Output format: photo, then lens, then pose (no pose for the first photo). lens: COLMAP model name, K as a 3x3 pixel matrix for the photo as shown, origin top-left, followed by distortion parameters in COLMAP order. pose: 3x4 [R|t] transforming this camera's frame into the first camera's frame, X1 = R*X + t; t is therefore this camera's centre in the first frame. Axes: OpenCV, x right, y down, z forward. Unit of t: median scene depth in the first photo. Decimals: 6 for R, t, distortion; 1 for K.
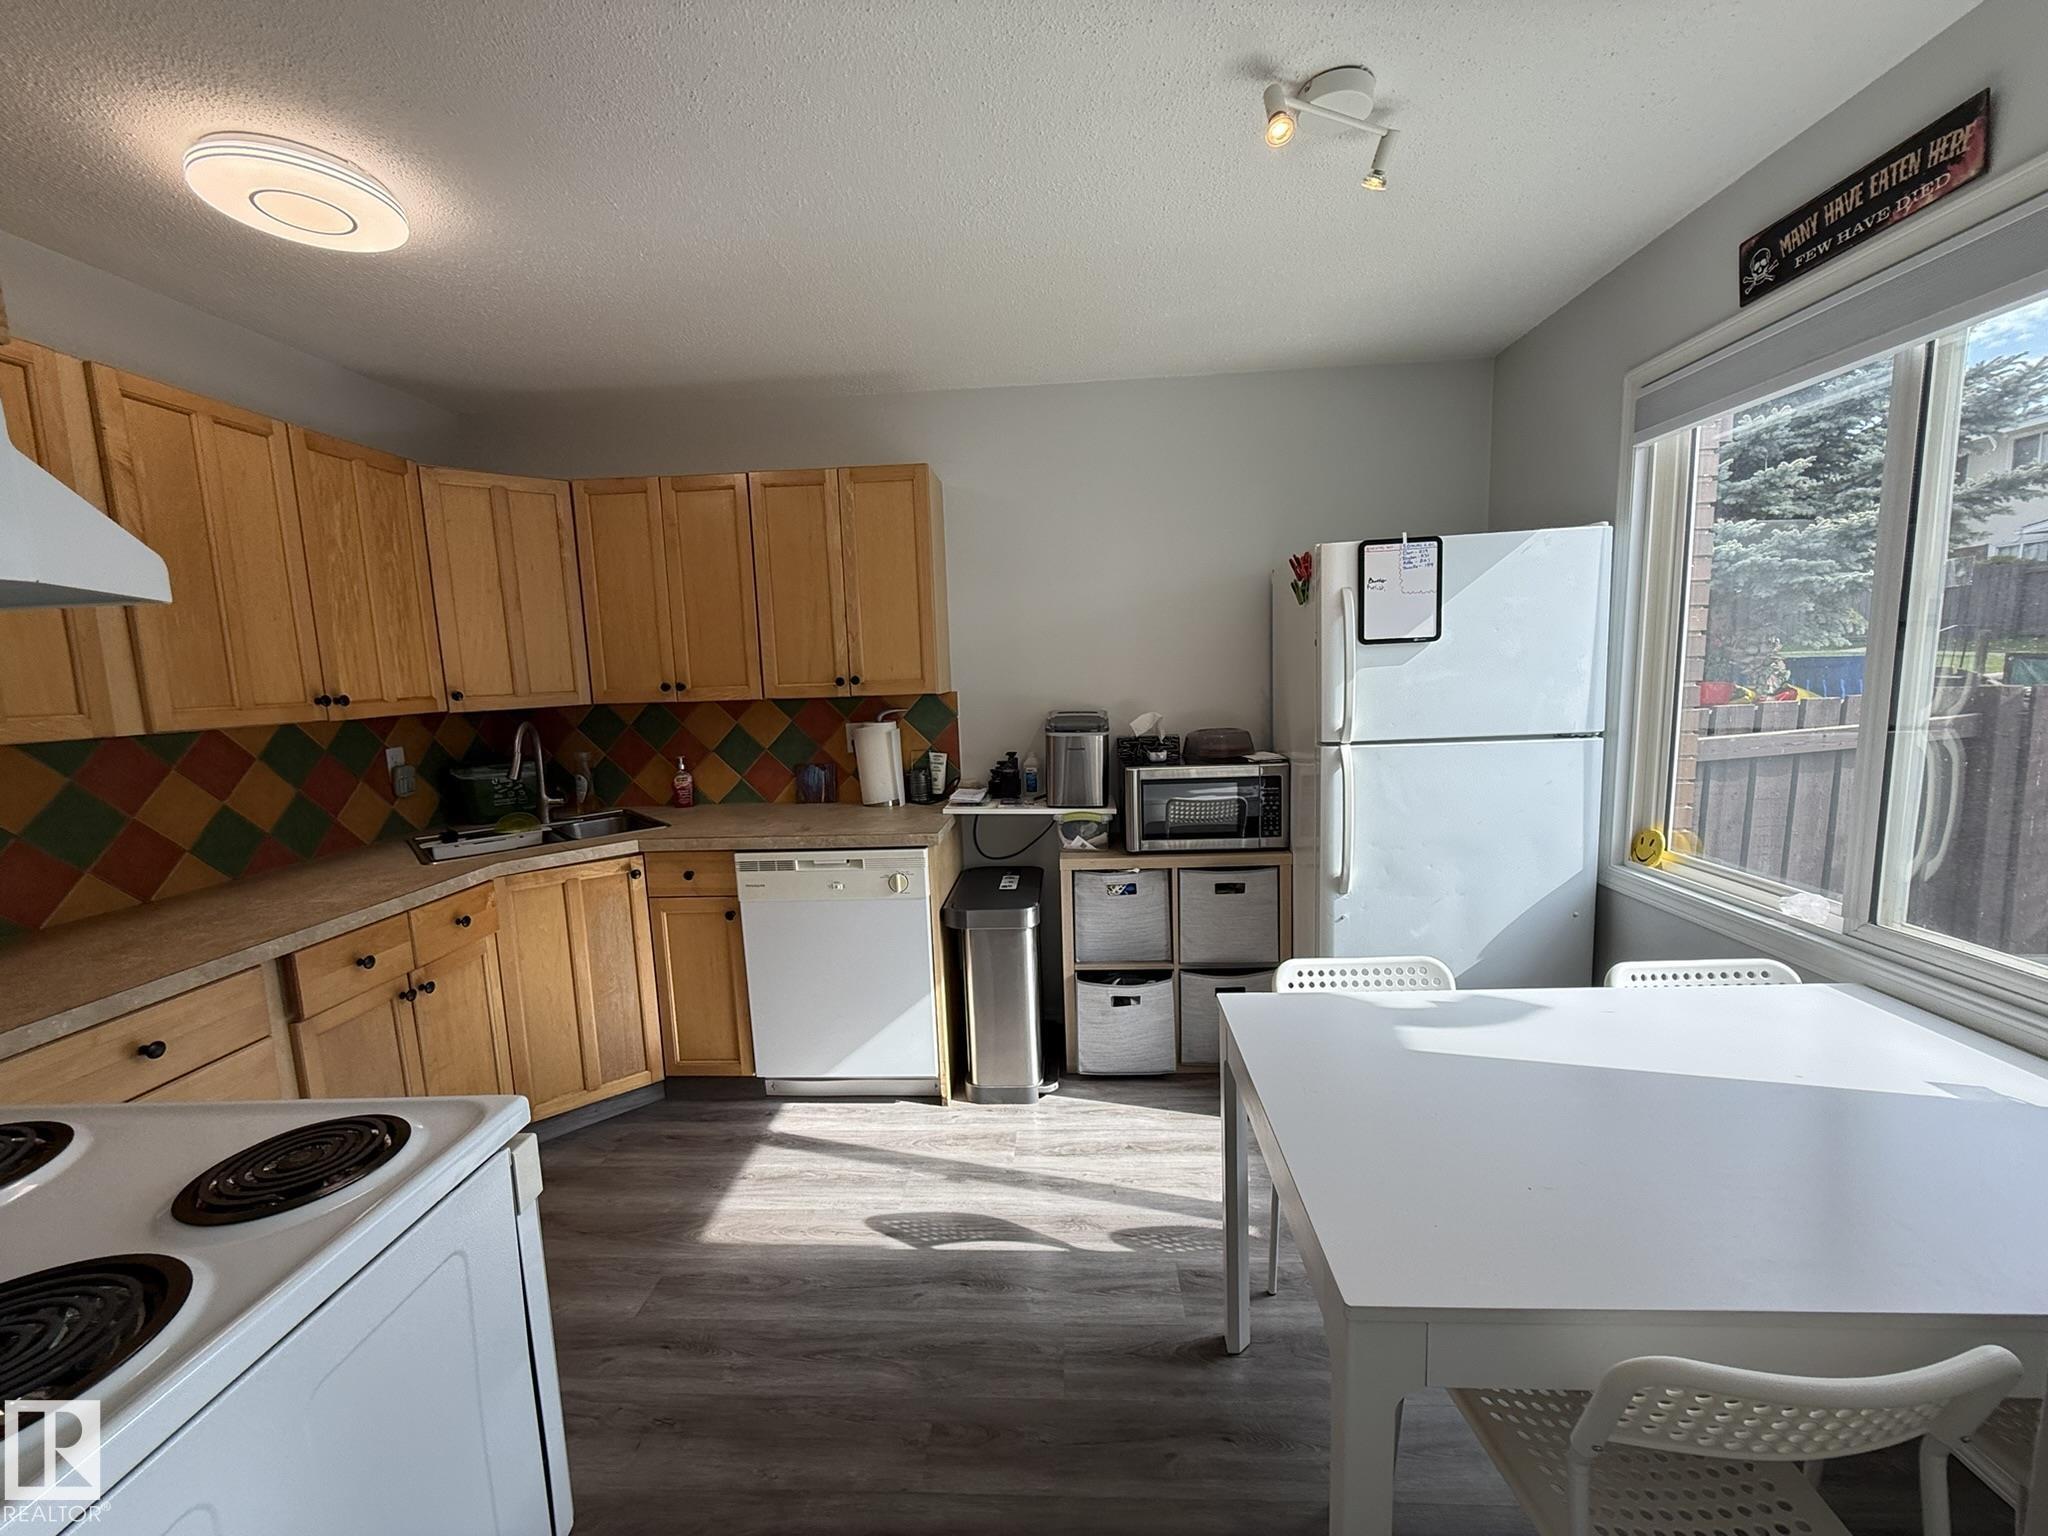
lens RADIAL K [[813.2, 0, 1026.1], [0, 813.2, 771.7], [0, 0, 1]] dist [-0.000298, -0.000110]
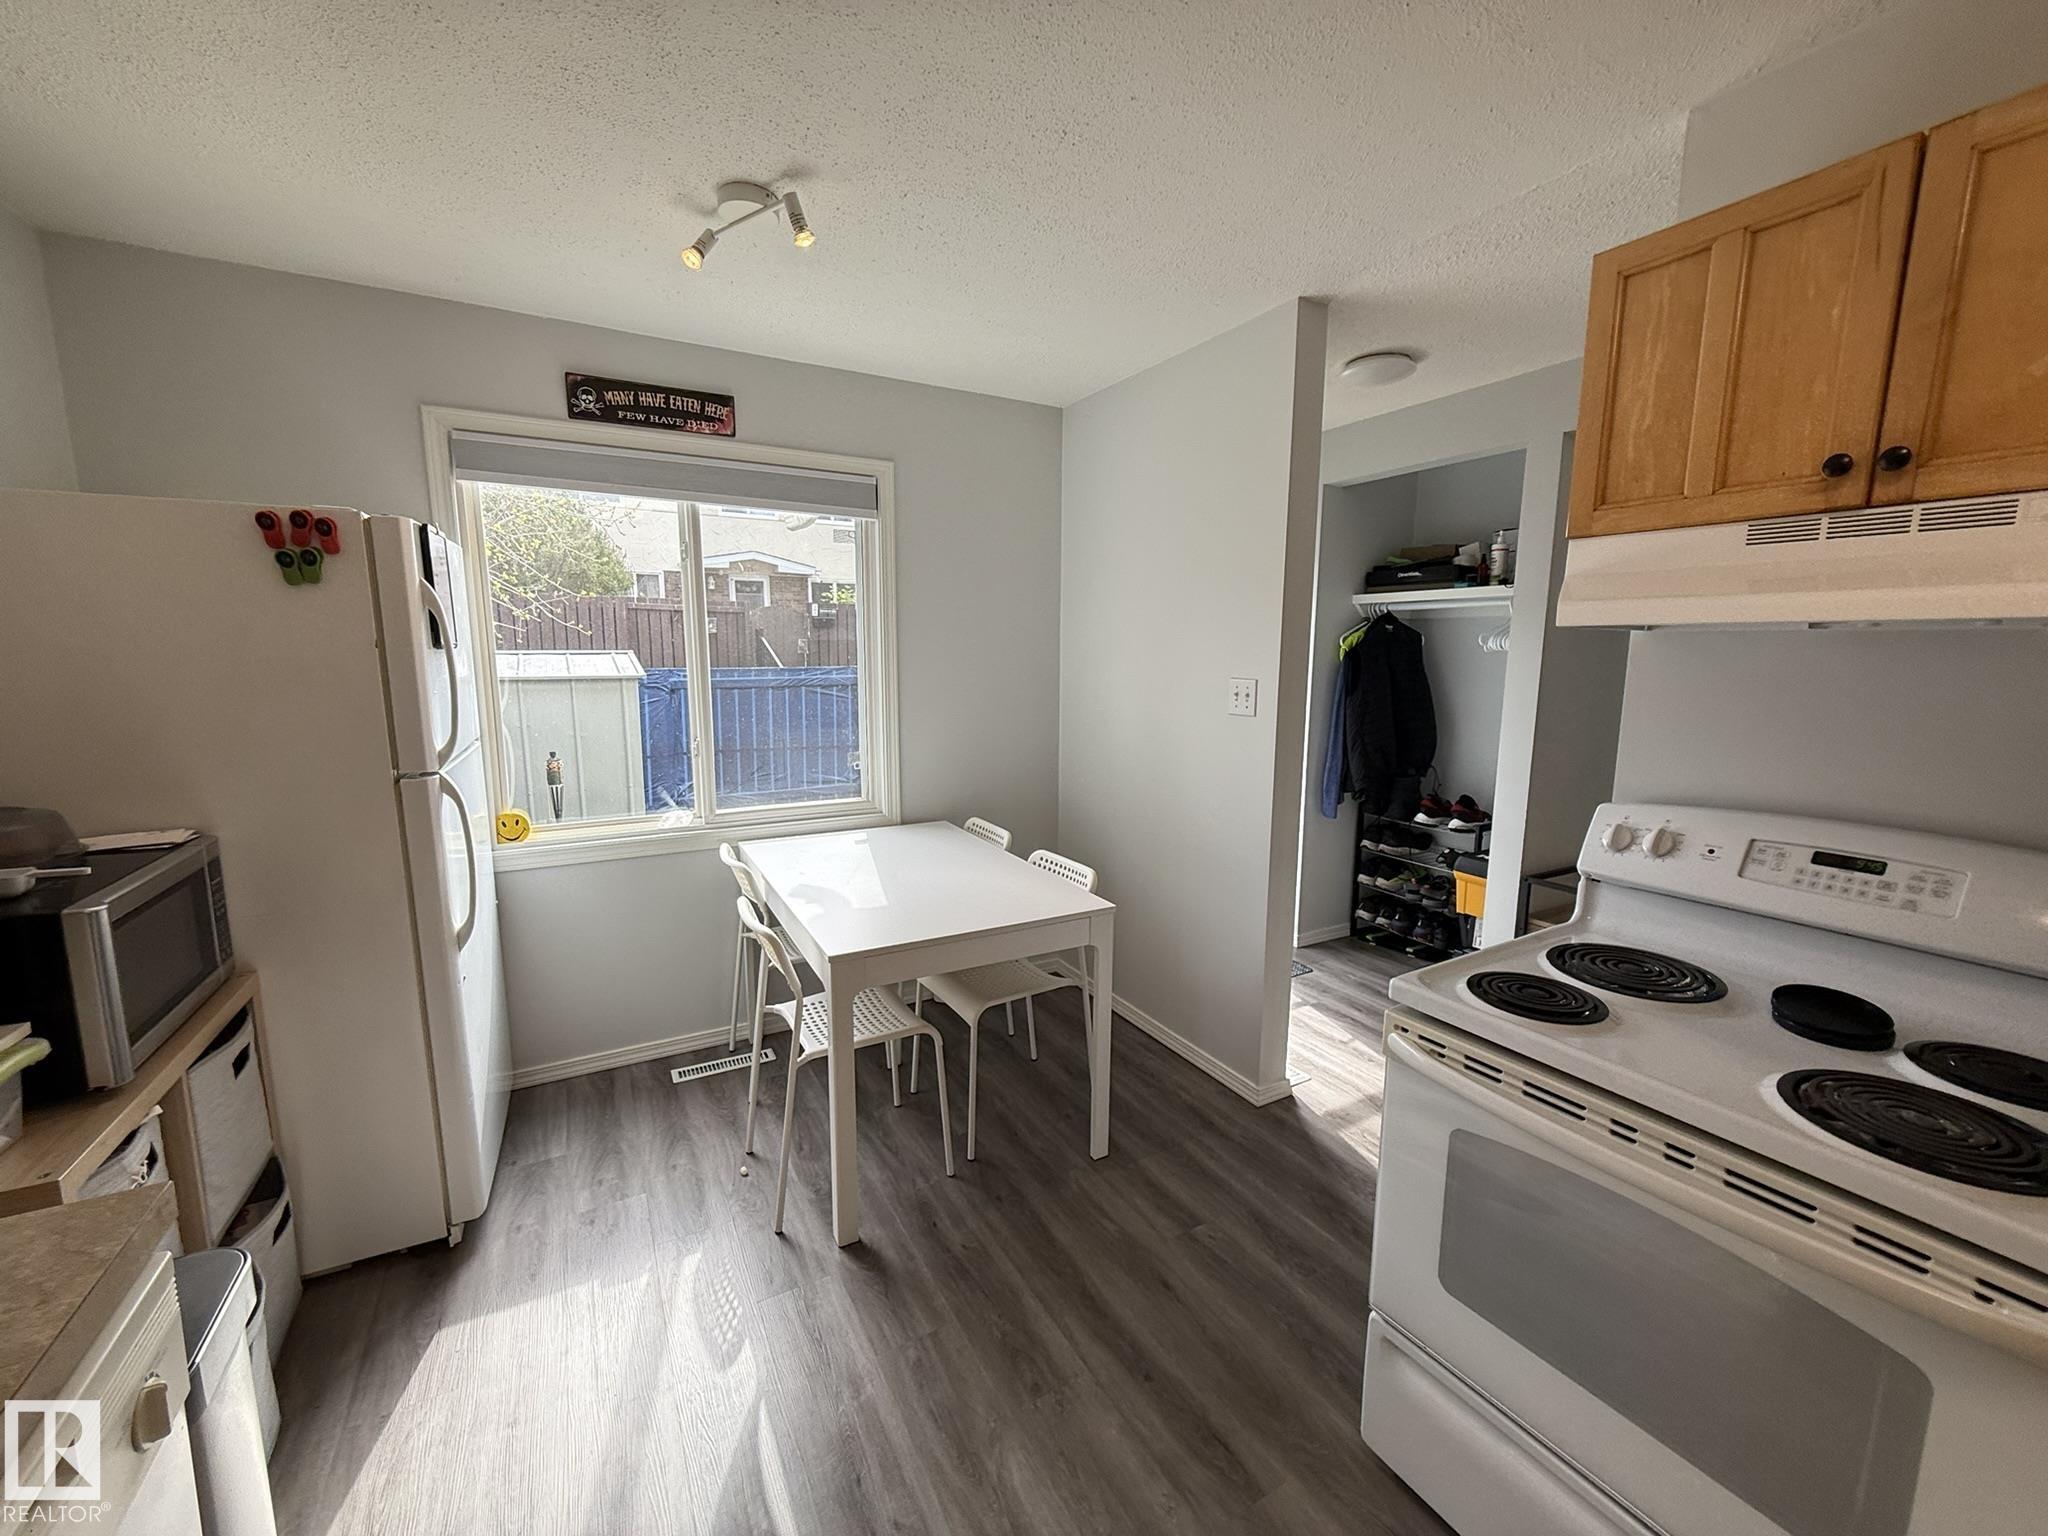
lens RADIAL K [[813.2, 0, 1026.1], [0, 813.2, 771.7], [0, 0, 1]] dist [-0.000298, -0.000110]
pose [[-0.535510, -0.097020, 0.838938, -0.563539], [0.121757, 0.974132, 0.190374, -0.109044], [-0.835706, 0.204094, -0.509844, 0.861119]]
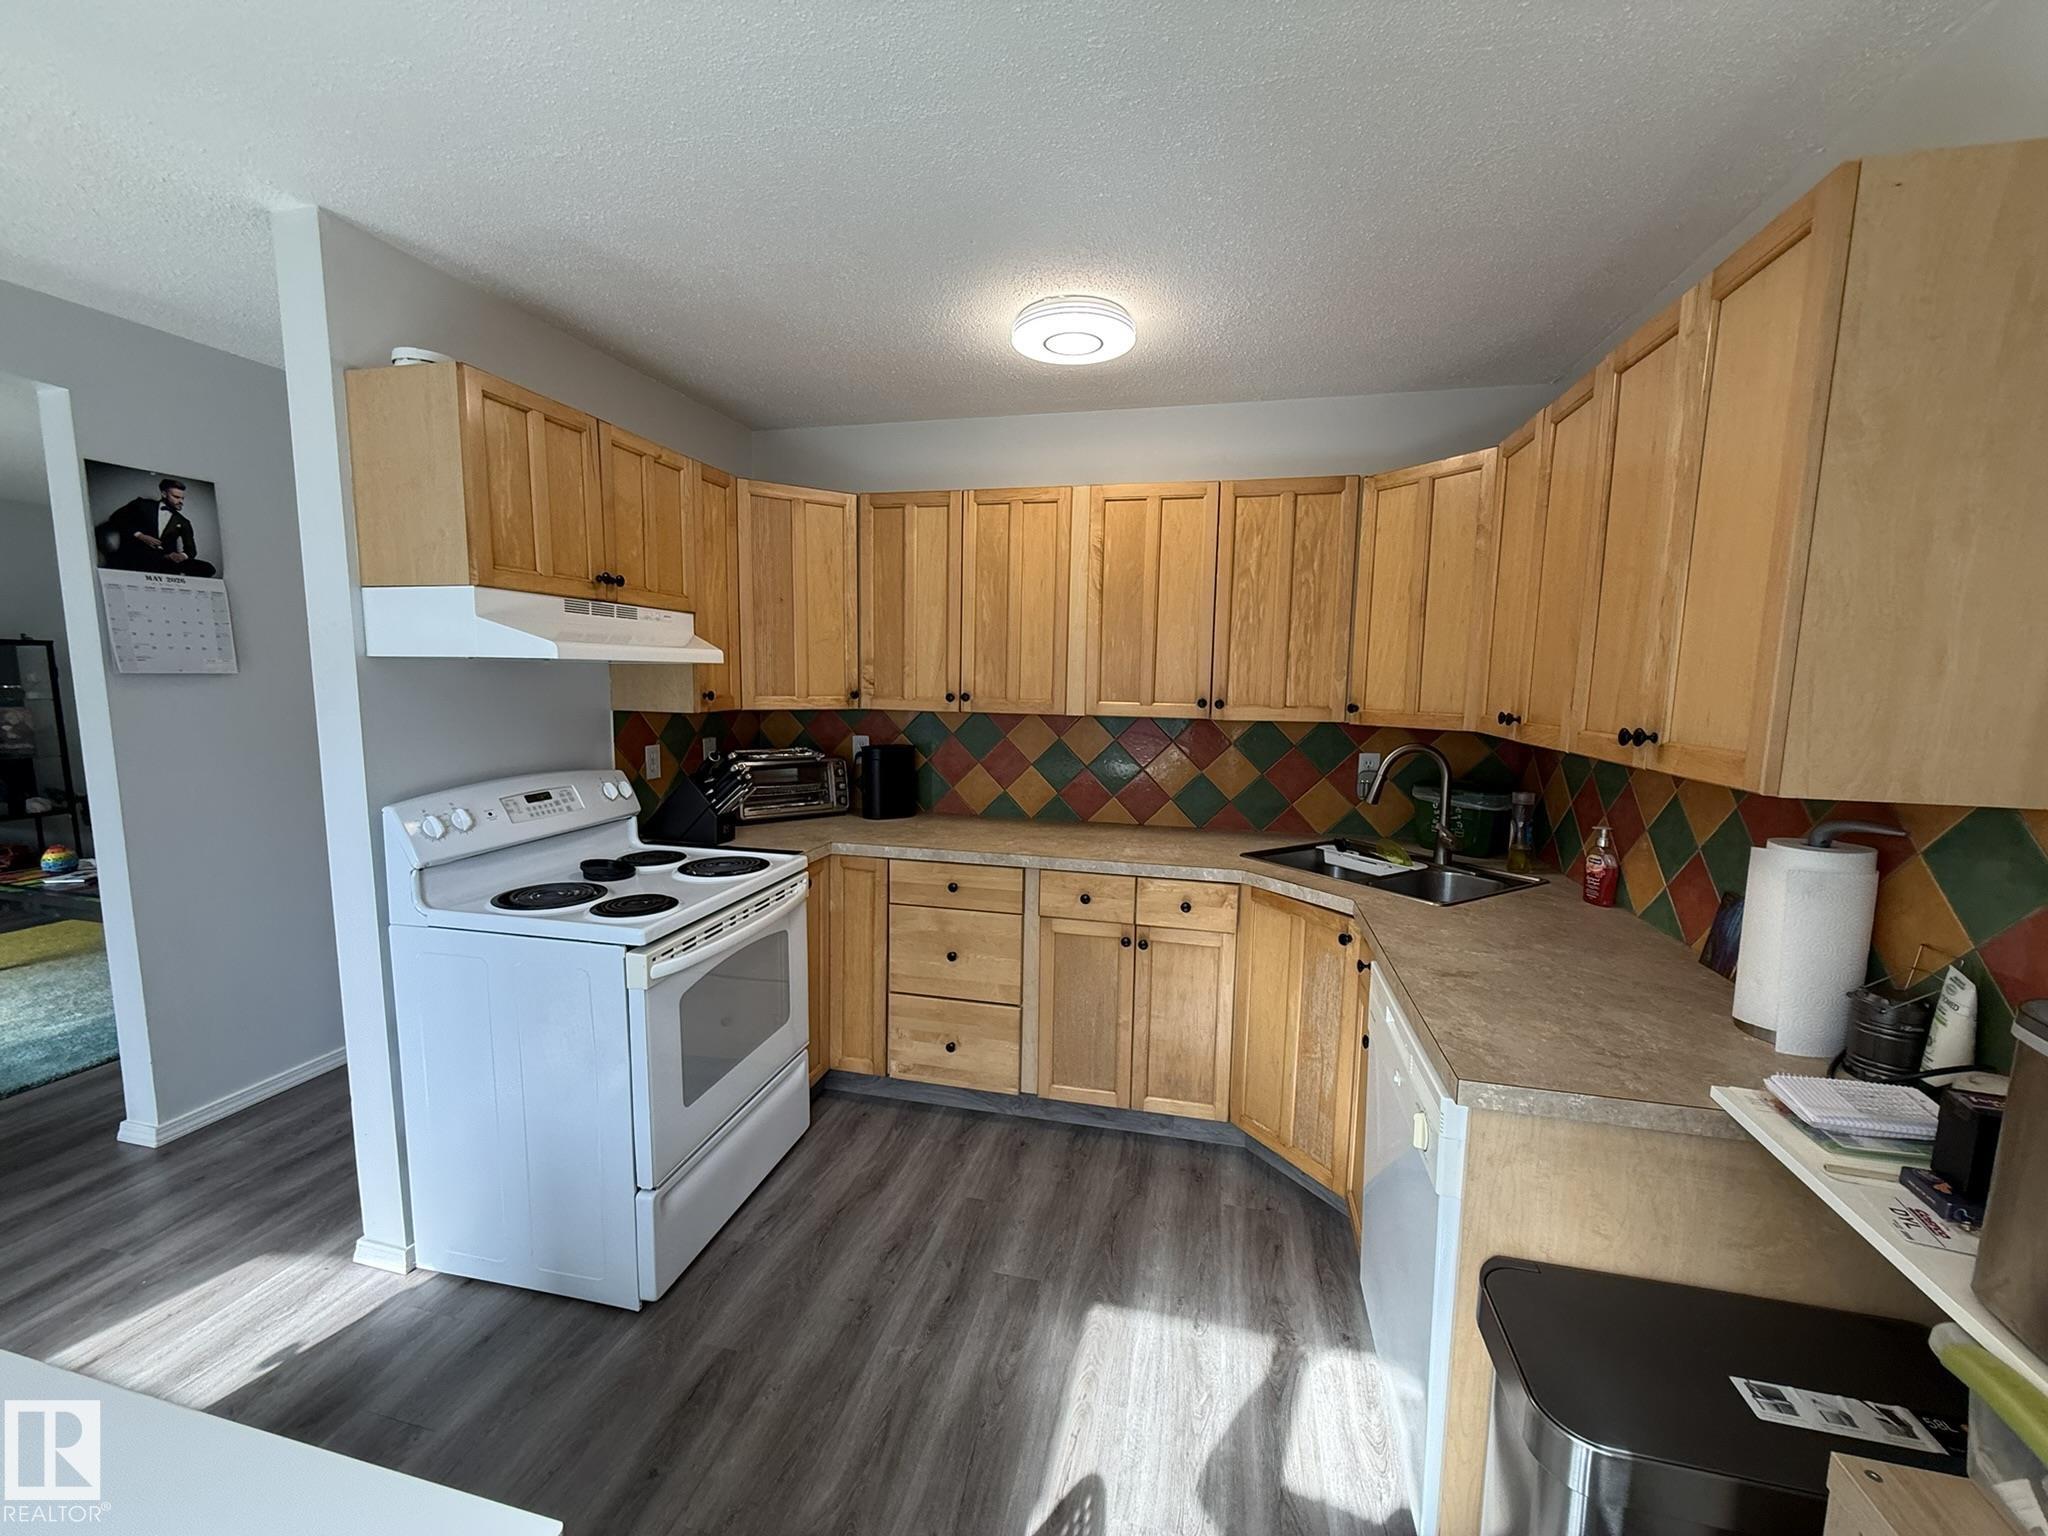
lens RADIAL K [[813.2, 0, 1026.1], [0, 813.2, 771.7], [0, 0, 1]] dist [-0.000298, -0.000110]
pose [[-0.177572, 0.149202, -0.972732, 0.361128], [-0.135372, 0.975340, 0.174315, -0.143857], [0.974753, 0.162634, -0.152995, 0.819630]]
